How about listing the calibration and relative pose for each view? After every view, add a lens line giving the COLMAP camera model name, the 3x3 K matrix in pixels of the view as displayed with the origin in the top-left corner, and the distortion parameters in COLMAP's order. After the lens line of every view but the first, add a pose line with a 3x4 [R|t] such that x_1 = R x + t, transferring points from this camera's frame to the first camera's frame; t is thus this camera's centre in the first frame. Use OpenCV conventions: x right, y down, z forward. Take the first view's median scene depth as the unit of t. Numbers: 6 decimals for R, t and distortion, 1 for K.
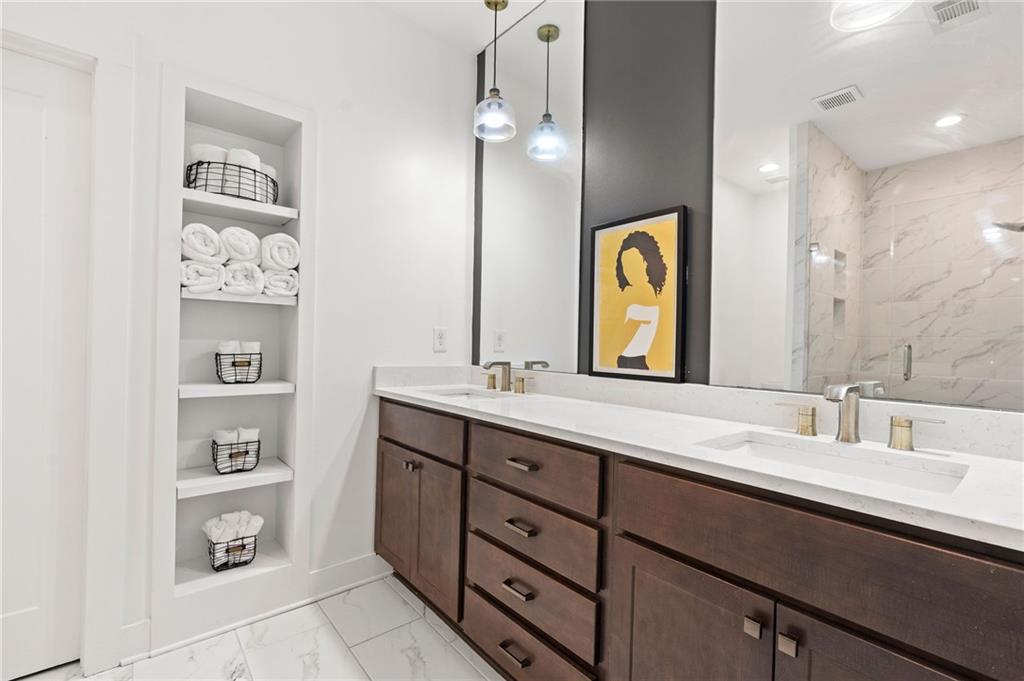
lens RADIAL K [[453.3, 0, 512.0], [0, 453.3, 340.5], [0, 0, 1]] dist [-0.000299, -0.000056]
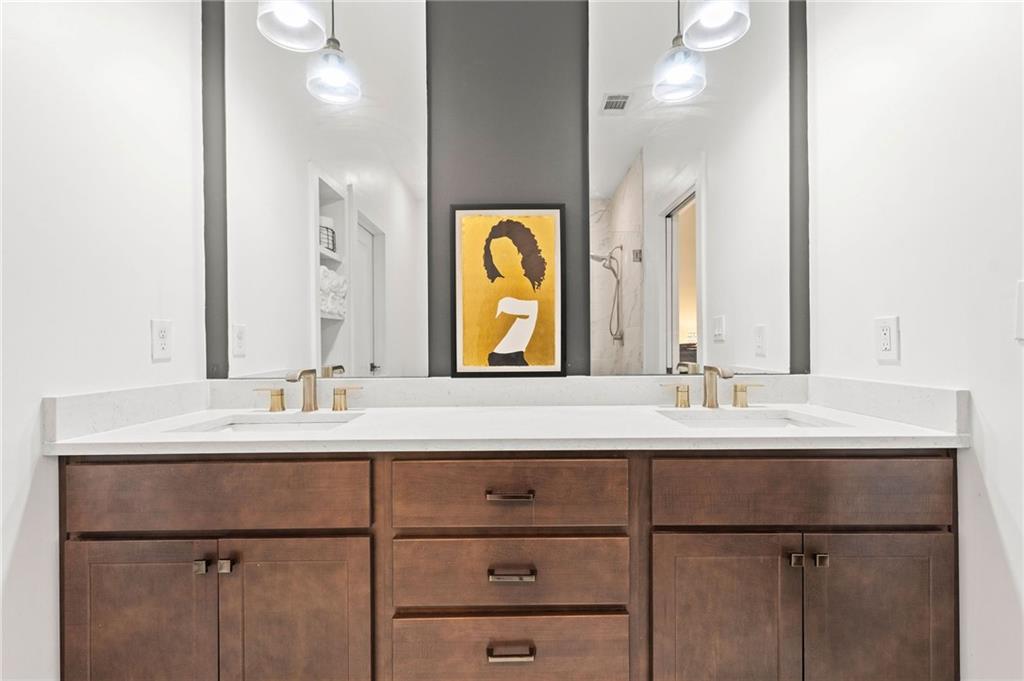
lens RADIAL K [[453.5, 0, 516.6], [0, 453.5, 343.3], [0, 0, 1]] dist [-0.001735, -0.000167]
pose [[0.639337, -0.026763, 0.768461, -0.451694], [0.014940, 0.999638, 0.022384, -0.005530], [-0.768782, -0.002829, 0.639505, 0.387539]]
